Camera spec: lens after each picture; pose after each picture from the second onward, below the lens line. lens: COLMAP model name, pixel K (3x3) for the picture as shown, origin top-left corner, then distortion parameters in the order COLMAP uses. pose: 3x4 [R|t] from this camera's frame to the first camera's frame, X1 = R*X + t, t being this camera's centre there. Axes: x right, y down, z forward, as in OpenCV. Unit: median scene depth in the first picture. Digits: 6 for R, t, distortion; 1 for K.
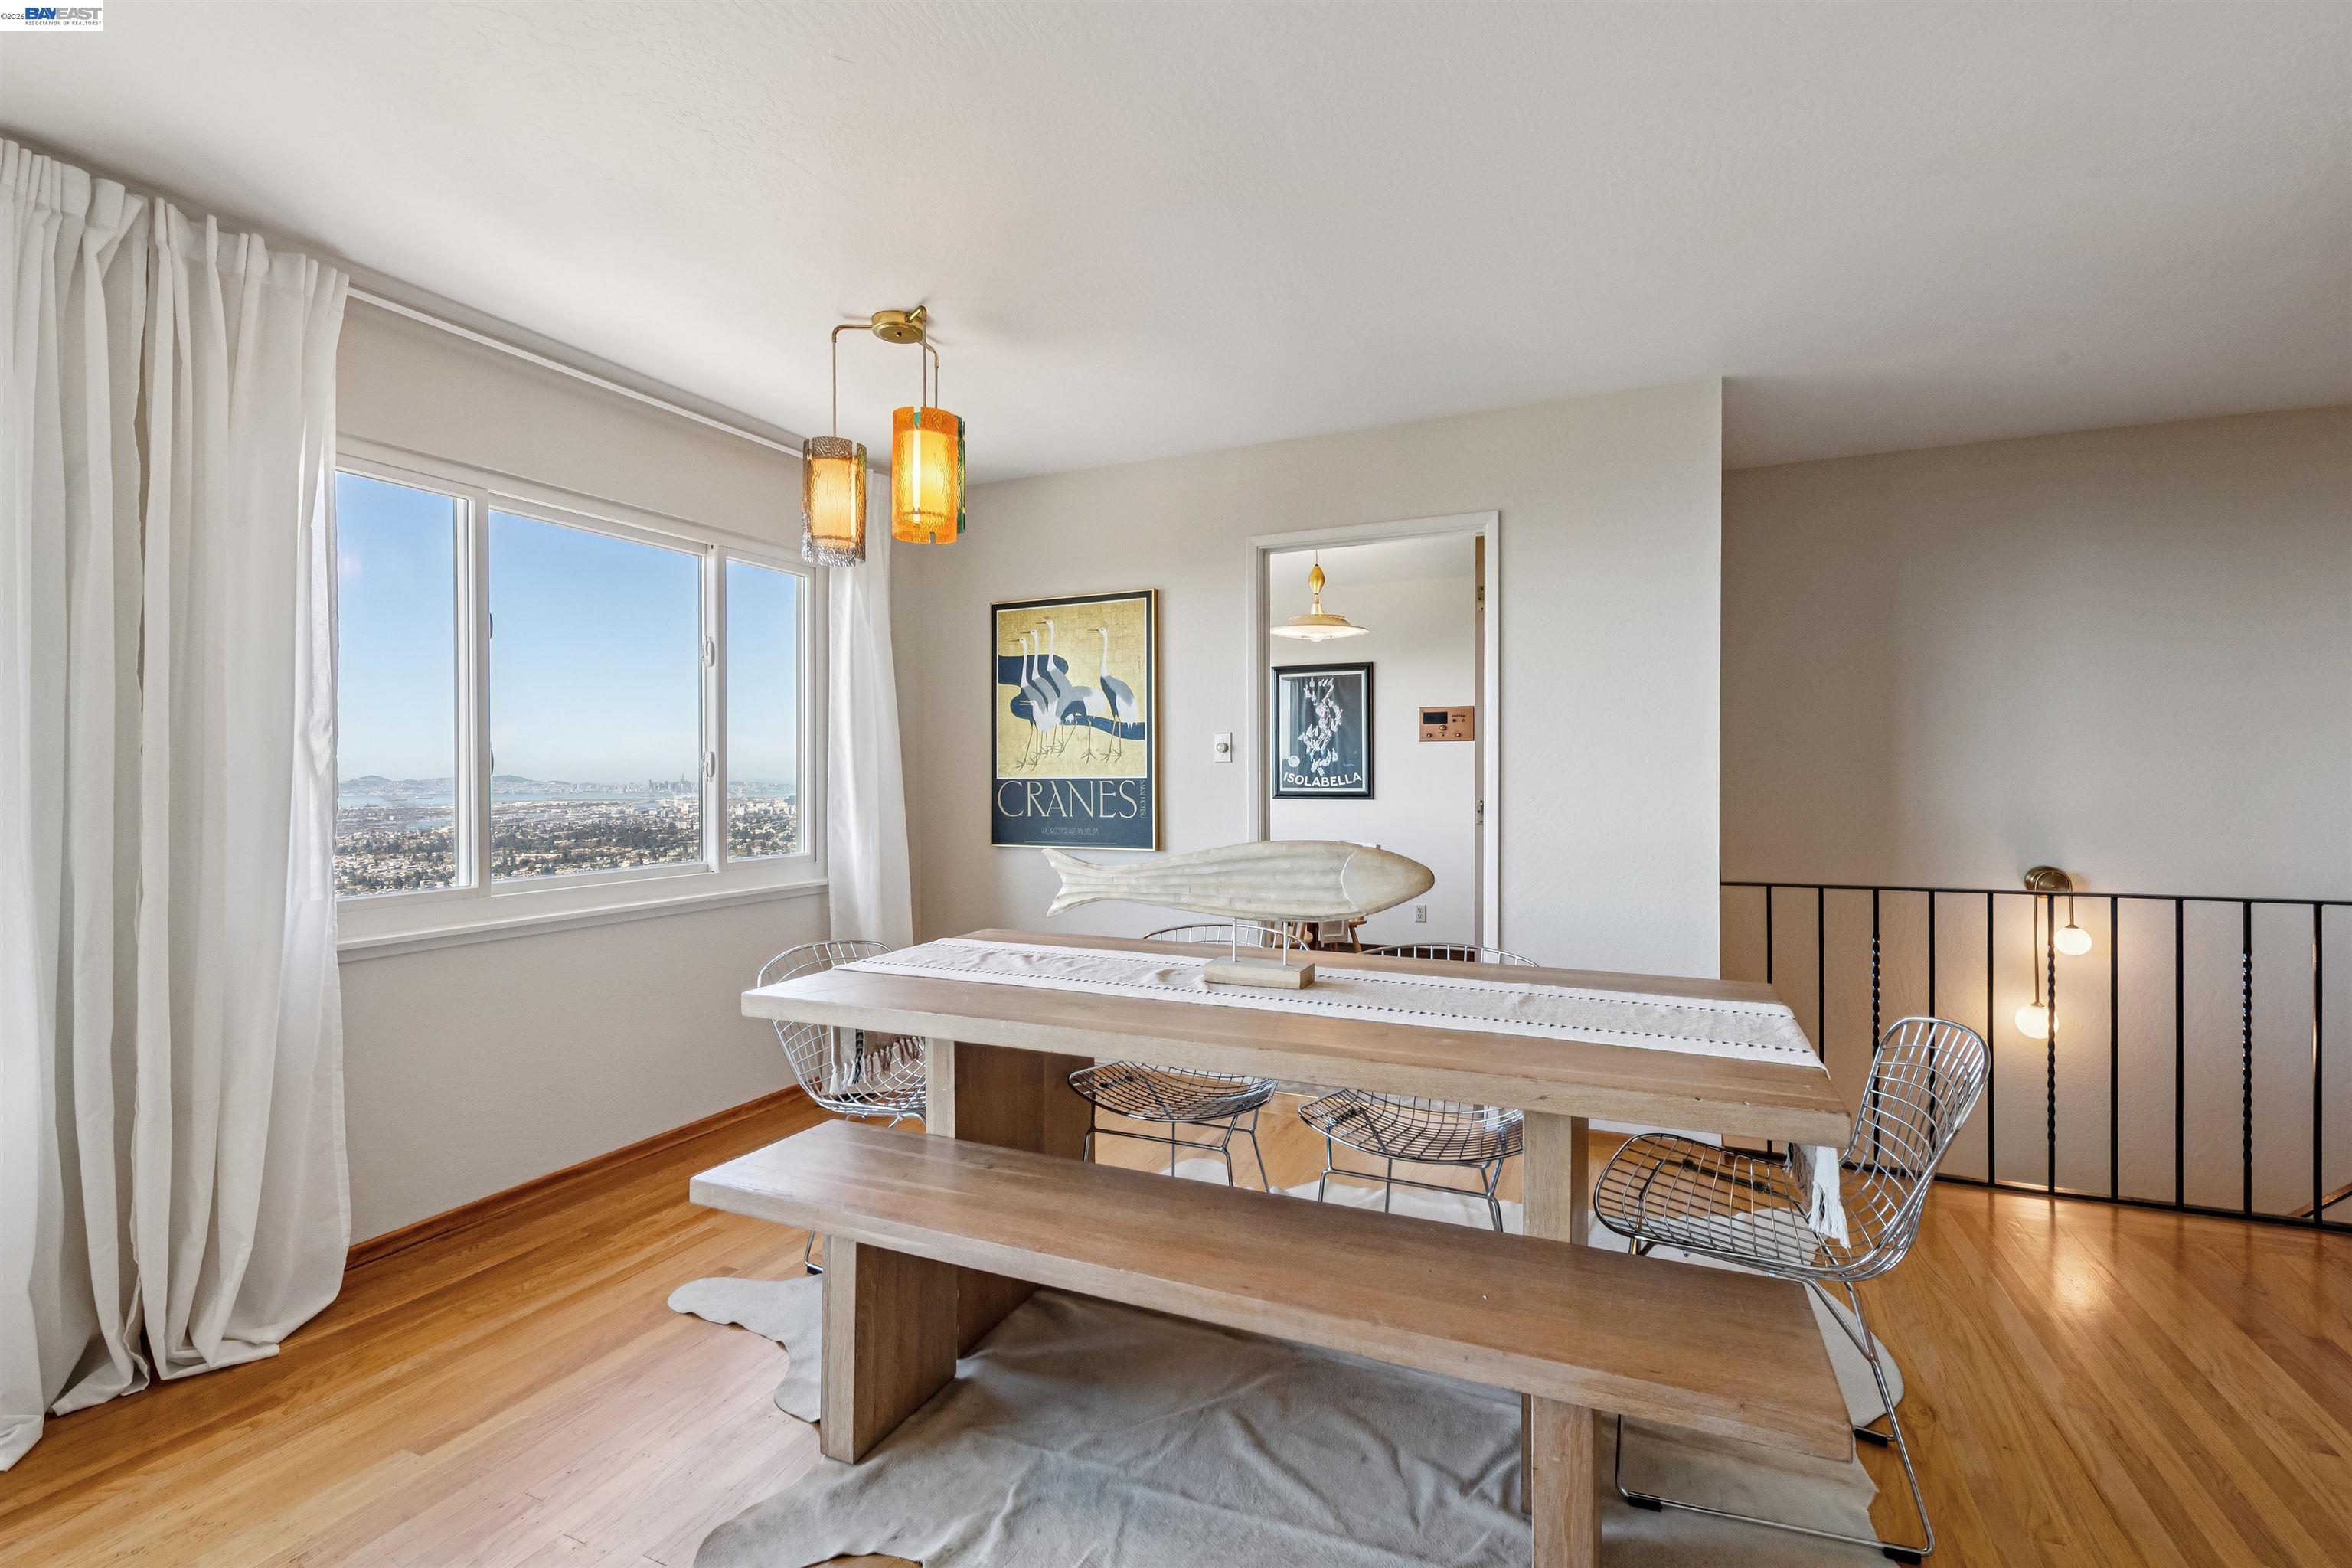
lens RADIAL K [[1074.0, 0, 1176.0], [0, 1074.0, 784.0], [0, 0, 1]] dist [-0.000082, -0.000005]
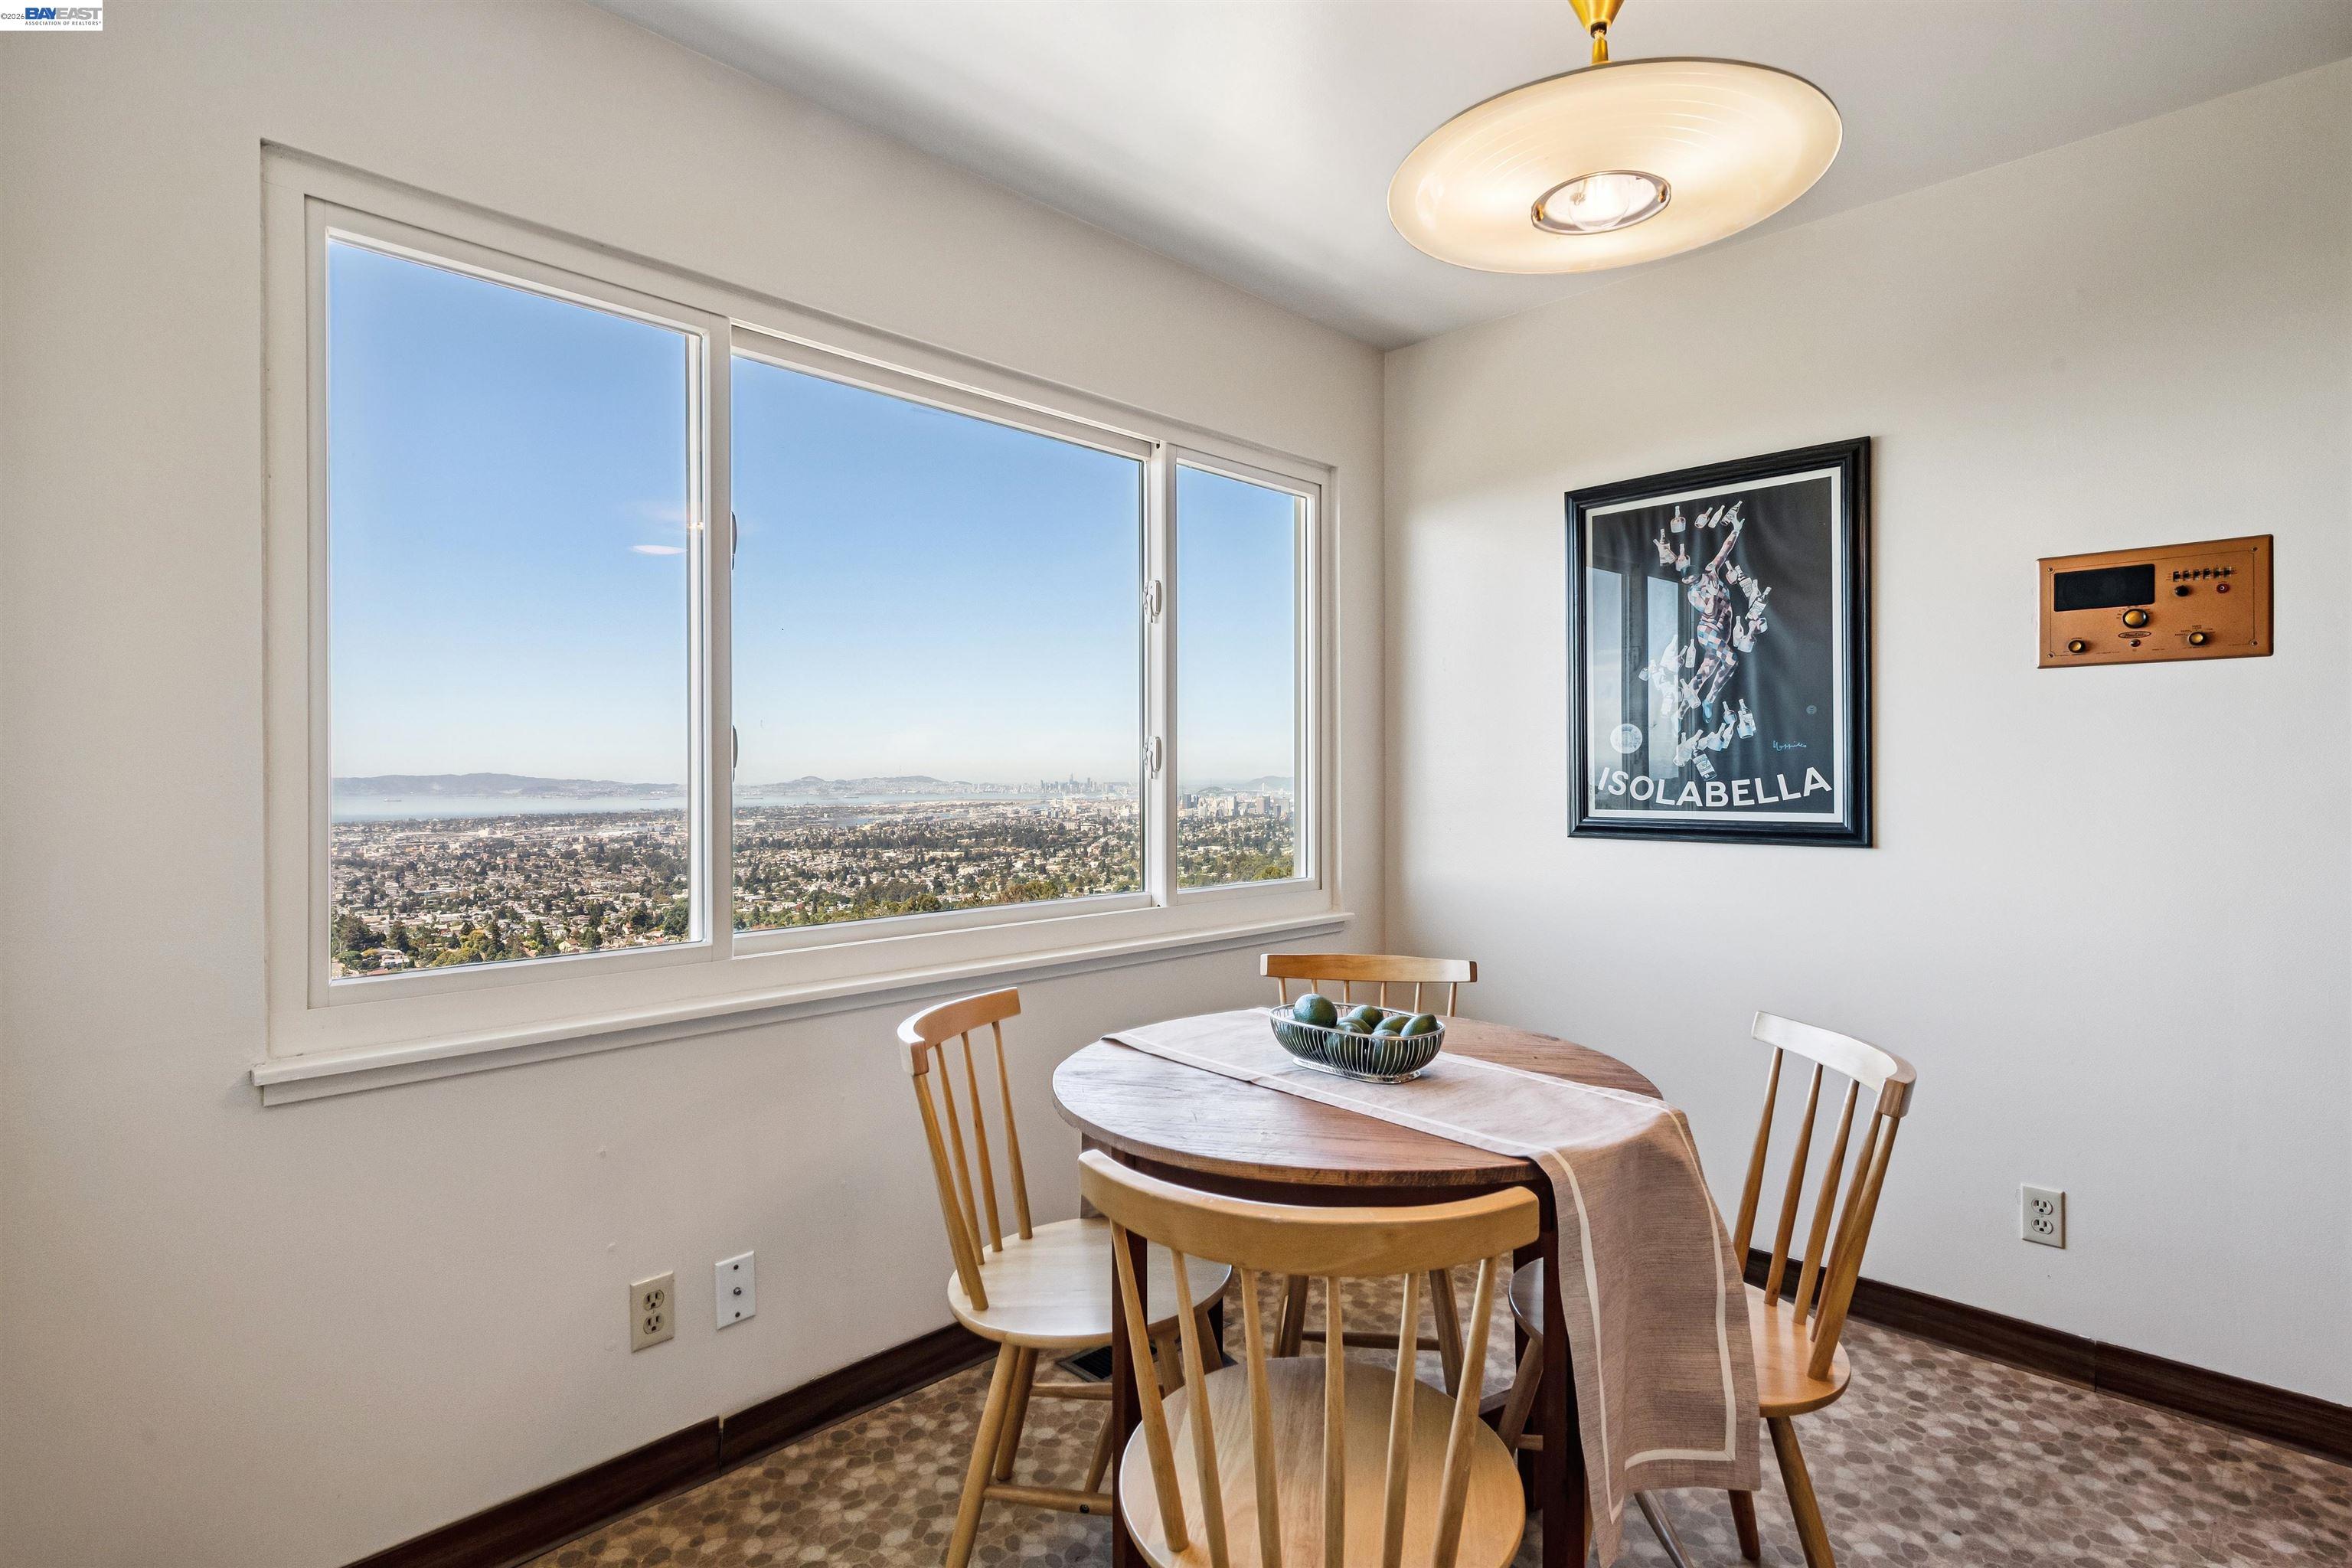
lens RADIAL K [[1188.1, 0, 1179.2], [0, 1188.1, 774.4], [0, 0, 1]] dist [0.000519, 0.000229]
pose [[0.942611, -0.000788, -0.333893, 0.103003], [-0.002257, 0.999959, -0.008732, -0.004981], [0.333887, 0.008984, 0.942570, 0.572017]]
